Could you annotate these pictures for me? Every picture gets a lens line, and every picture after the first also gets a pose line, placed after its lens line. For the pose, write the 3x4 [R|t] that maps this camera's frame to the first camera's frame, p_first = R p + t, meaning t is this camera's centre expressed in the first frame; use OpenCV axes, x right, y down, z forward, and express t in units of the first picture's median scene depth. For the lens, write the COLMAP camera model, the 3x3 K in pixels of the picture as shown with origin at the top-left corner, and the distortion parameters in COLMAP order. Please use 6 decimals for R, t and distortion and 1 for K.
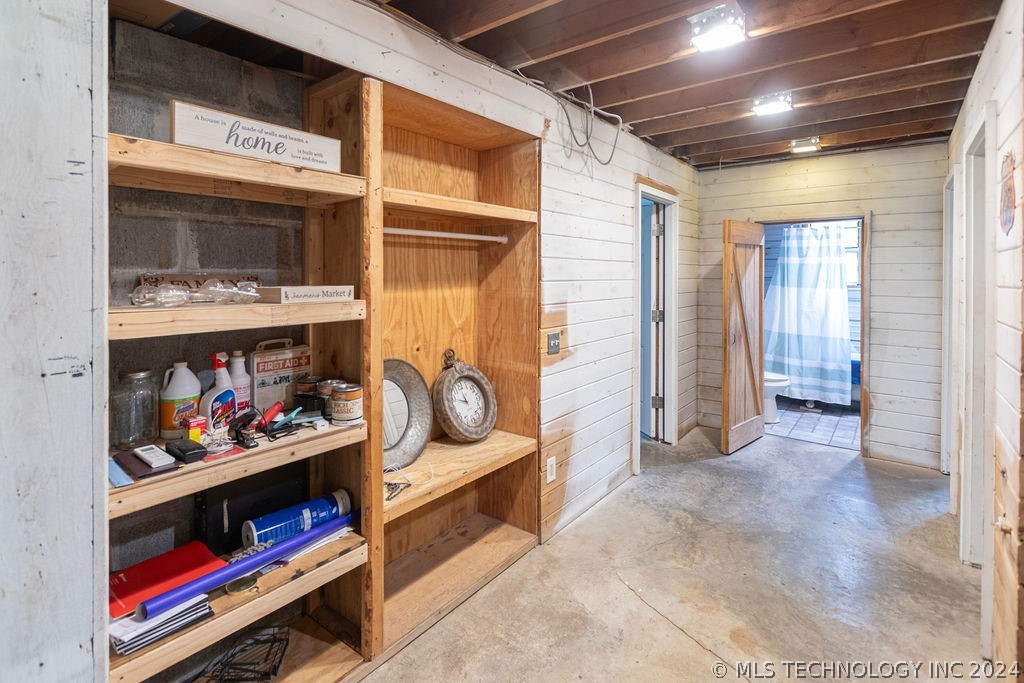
lens RADIAL K [[538.6, 0, 442.5], [0, 538.6, 289.2], [0, 0, 1]] dist [0.002847, -0.001507]
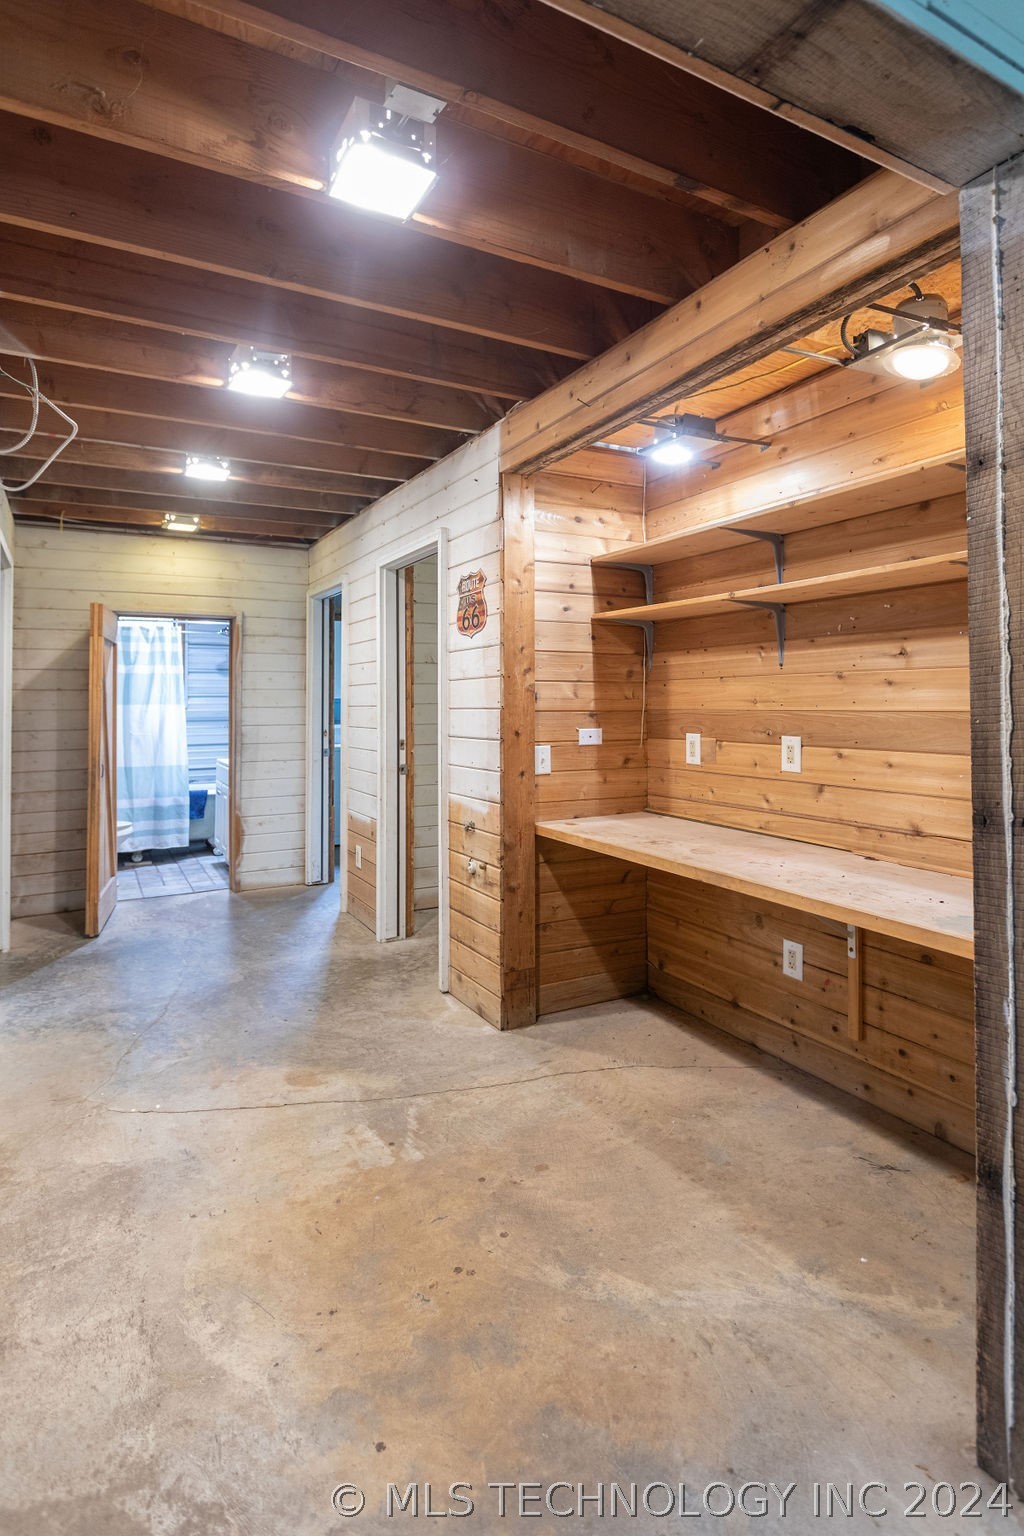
lens RADIAL K [[795.3, 0, 573.3], [0, 795.3, 711.9], [0, 0, 1]] dist [-0.000072, 0.000035]
pose [[0.289632, -0.013635, 0.957041, -0.297493], [0.036470, 0.999330, 0.003201, 0.034685], [-0.956443, 0.033976, 0.289935, 0.097135]]
